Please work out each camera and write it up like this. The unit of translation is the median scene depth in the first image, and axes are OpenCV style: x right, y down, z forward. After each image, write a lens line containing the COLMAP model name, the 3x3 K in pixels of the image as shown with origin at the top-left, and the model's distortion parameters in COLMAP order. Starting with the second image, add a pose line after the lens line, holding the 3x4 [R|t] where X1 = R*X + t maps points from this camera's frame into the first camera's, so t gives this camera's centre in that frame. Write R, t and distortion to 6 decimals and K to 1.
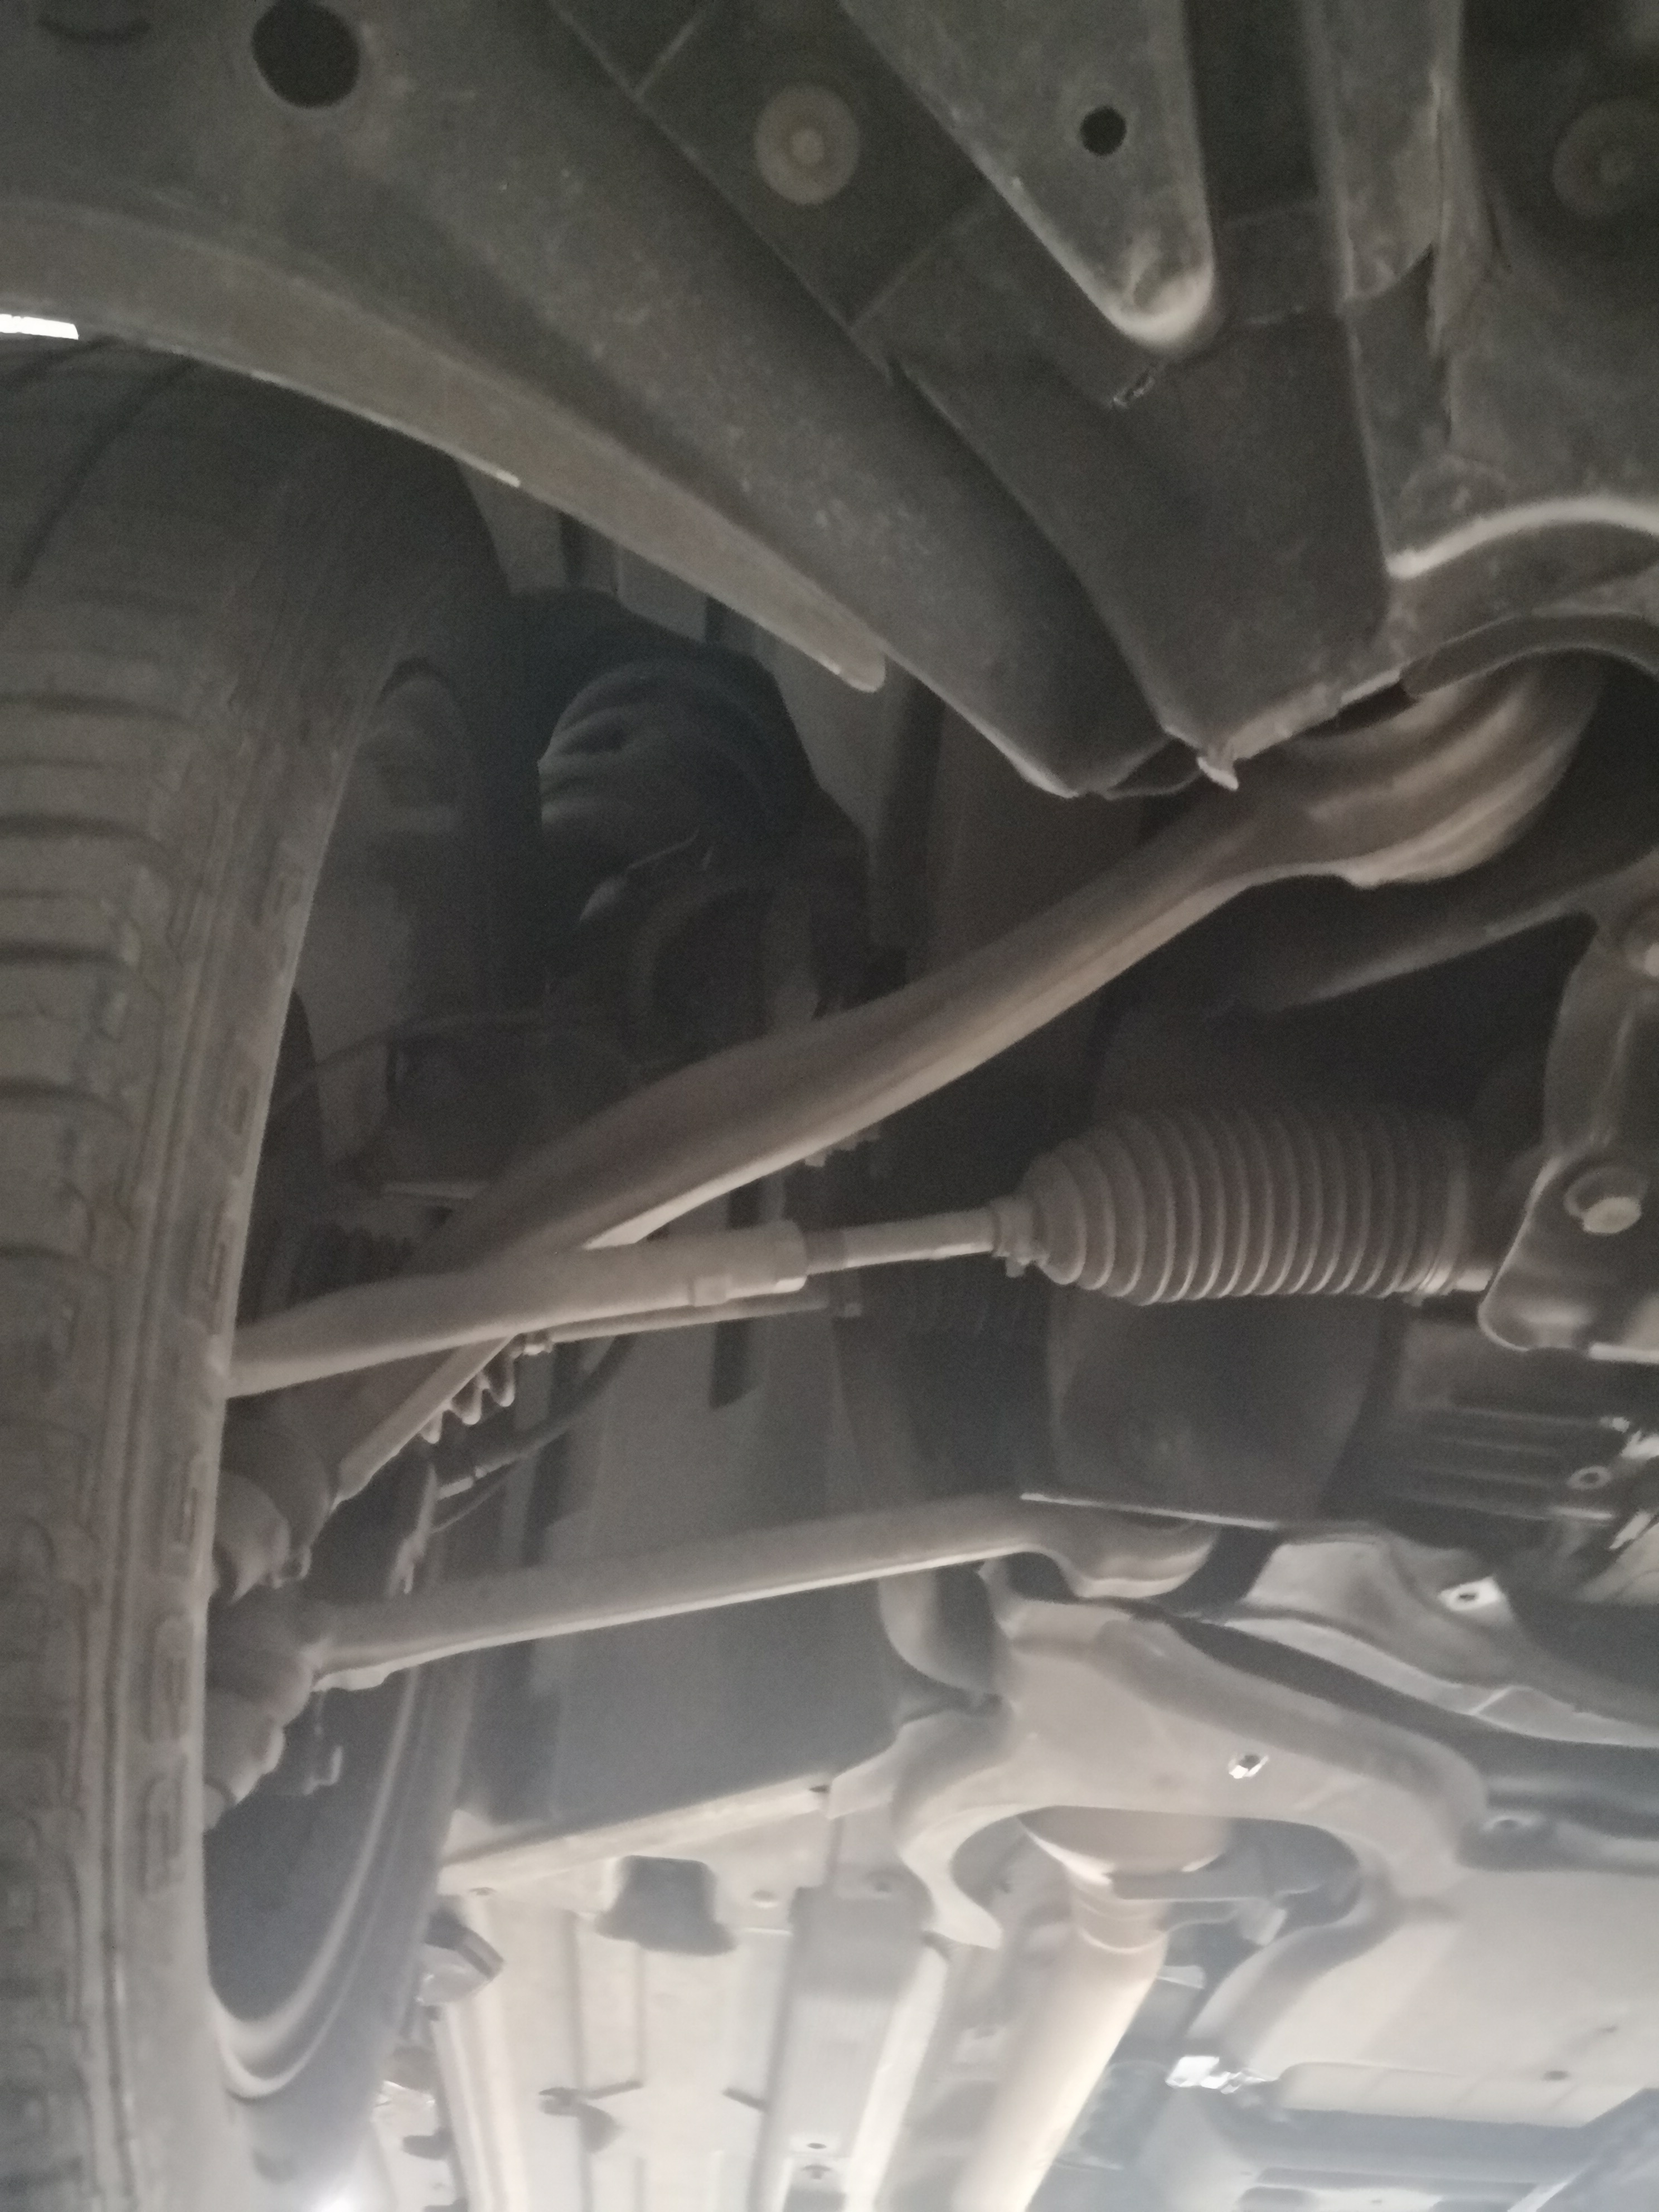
lens RADIAL K [[1778.6, 0, 829.5], [0, 1778.6, 1106.0], [0, 0, 1]] dist [0.021028, -0.072618]
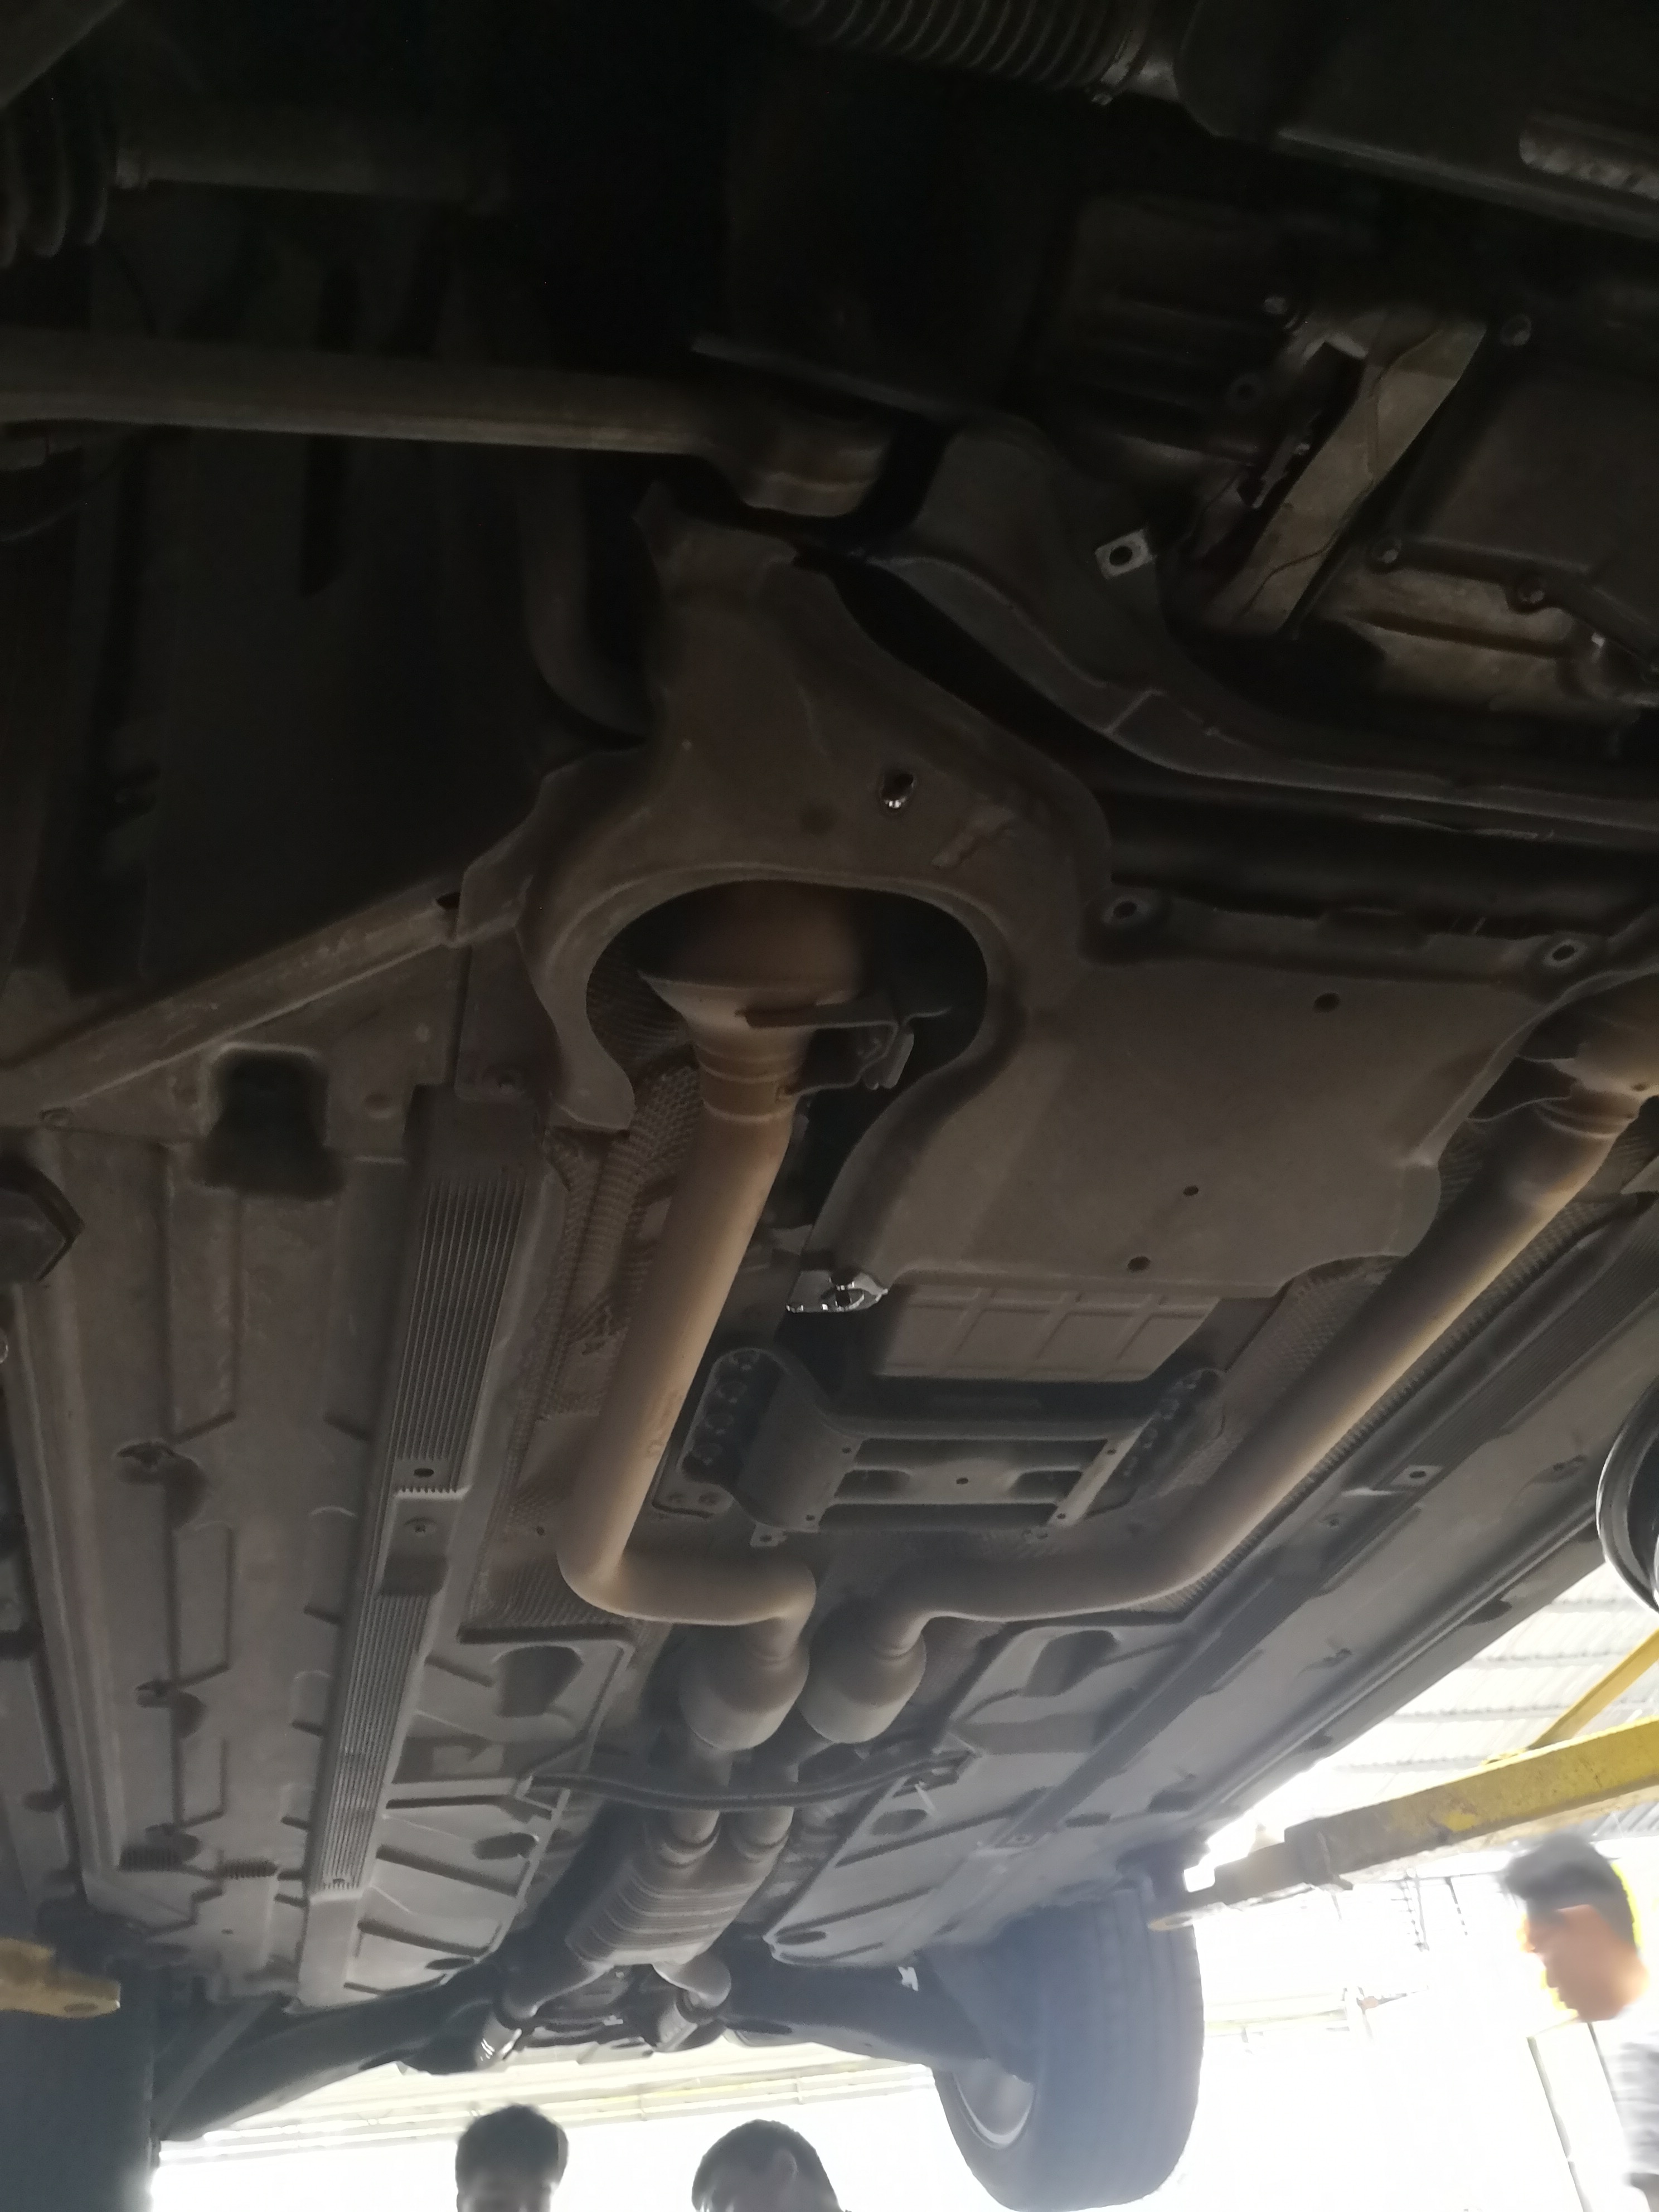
lens RADIAL K [[1778.6, 0, 829.5], [0, 1778.6, 1106.0], [0, 0, 1]] dist [0.021028, -0.072618]
pose [[0.967219, -0.017772, 0.253322, -0.062507], [-0.015381, 0.991617, 0.128295, 0.450192], [-0.253478, -0.127986, 0.958837, 0.032632]]
